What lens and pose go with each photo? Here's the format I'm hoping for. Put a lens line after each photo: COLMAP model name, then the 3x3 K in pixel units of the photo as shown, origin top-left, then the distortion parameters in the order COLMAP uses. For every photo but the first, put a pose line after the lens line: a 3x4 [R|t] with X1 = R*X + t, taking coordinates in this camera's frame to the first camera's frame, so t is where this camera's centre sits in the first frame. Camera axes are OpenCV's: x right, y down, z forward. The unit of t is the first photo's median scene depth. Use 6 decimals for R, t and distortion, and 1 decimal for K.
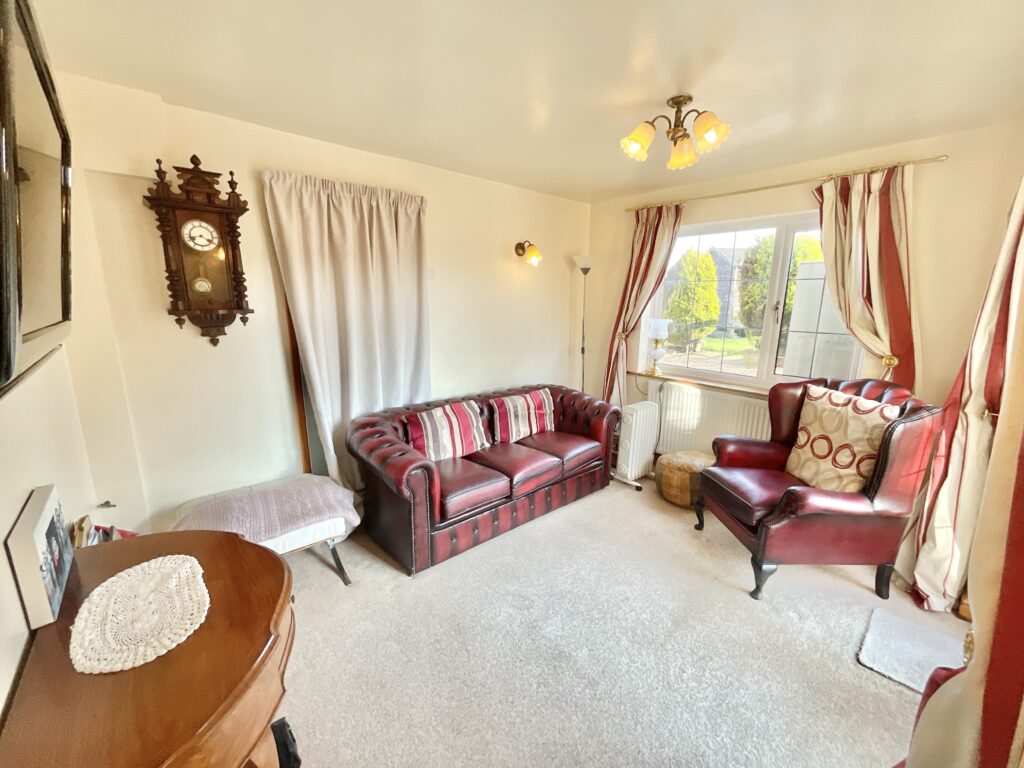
lens RADIAL K [[417.5, 0, 512.1], [0, 417.5, 385.5], [0, 0, 1]] dist [-0.003187, -0.000224]
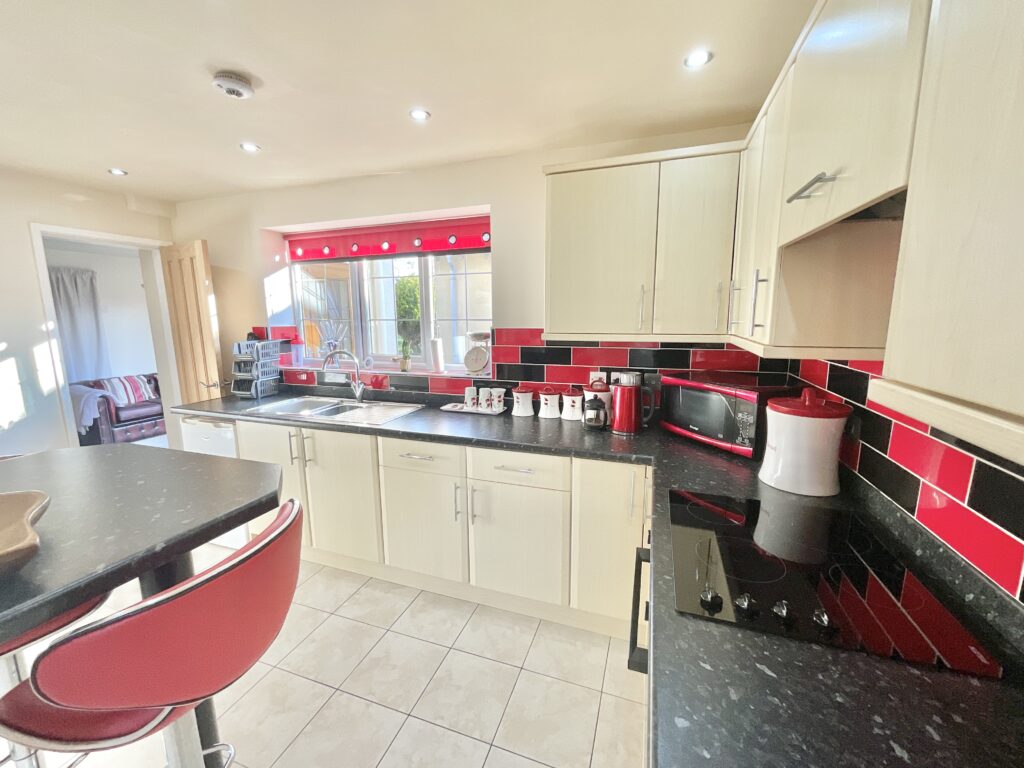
lens RADIAL K [[417.5, 0, 513.6], [0, 417.5, 394.5], [0, 0, 1]] dist [-0.003187, -0.000224]
pose [[0.874957, -0.097118, 0.474362, 0.519715], [0.110902, 0.993831, -0.001087, 0.337435], [-0.471330, 0.053559, 0.880329, -1.583958]]
